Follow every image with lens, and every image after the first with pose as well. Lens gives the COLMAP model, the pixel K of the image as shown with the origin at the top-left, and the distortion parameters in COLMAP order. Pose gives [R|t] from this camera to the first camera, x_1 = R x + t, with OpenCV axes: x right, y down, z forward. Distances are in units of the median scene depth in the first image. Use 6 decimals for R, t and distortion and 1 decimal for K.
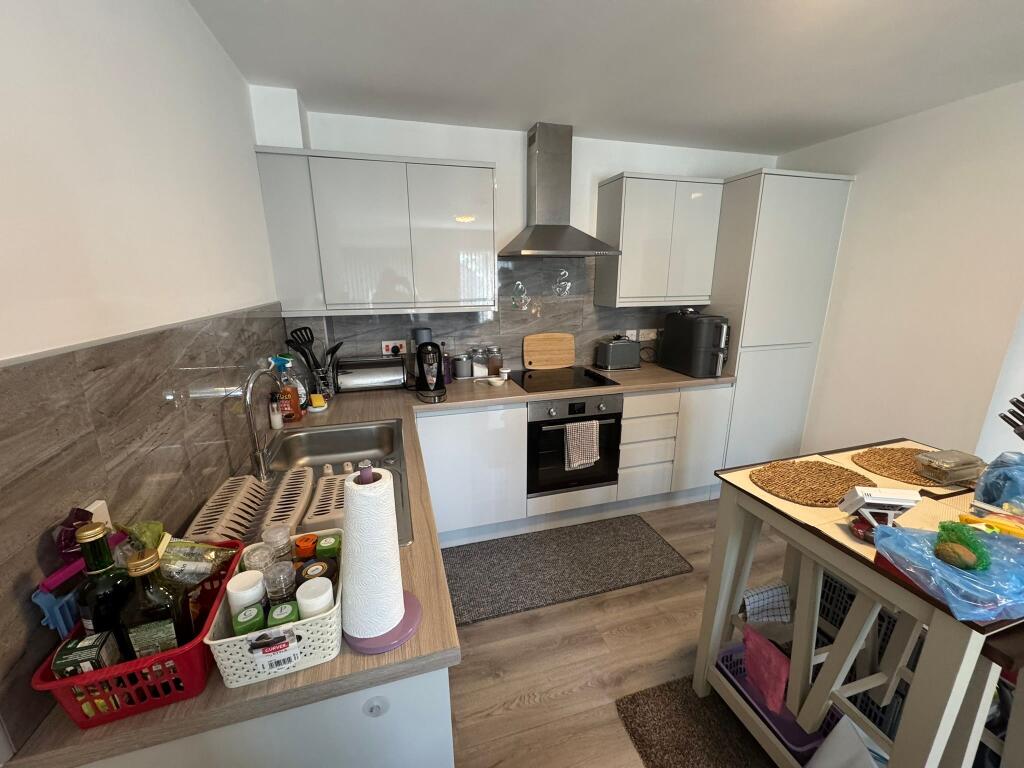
lens RADIAL K [[408.1, 0, 512.0], [0, 408.1, 384.0], [0, 0, 1]] dist [-0.001936, -0.000343]
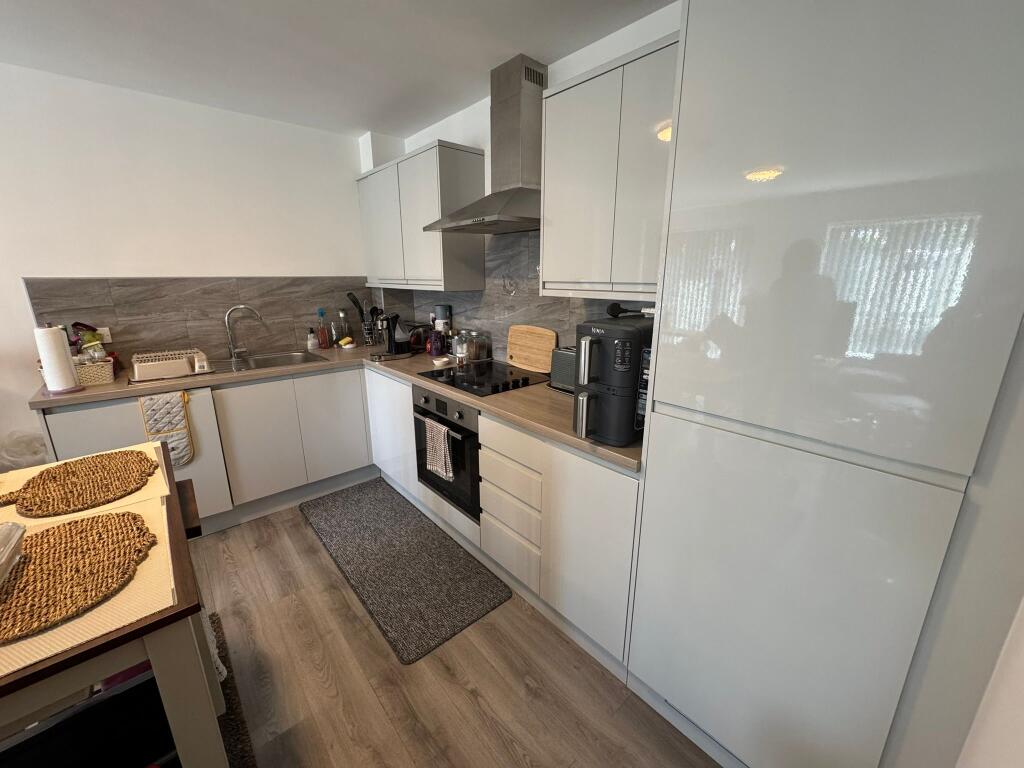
lens RADIAL K [[408.1, 0, 512.0], [0, 408.1, 384.0], [0, 0, 1]] dist [-0.001936, -0.000343]
pose [[0.422506, 0.241123, -0.873698, 0.968064], [-0.236705, 0.959864, 0.150437, -0.151241], [0.874905, 0.143248, 0.462623, 0.725703]]
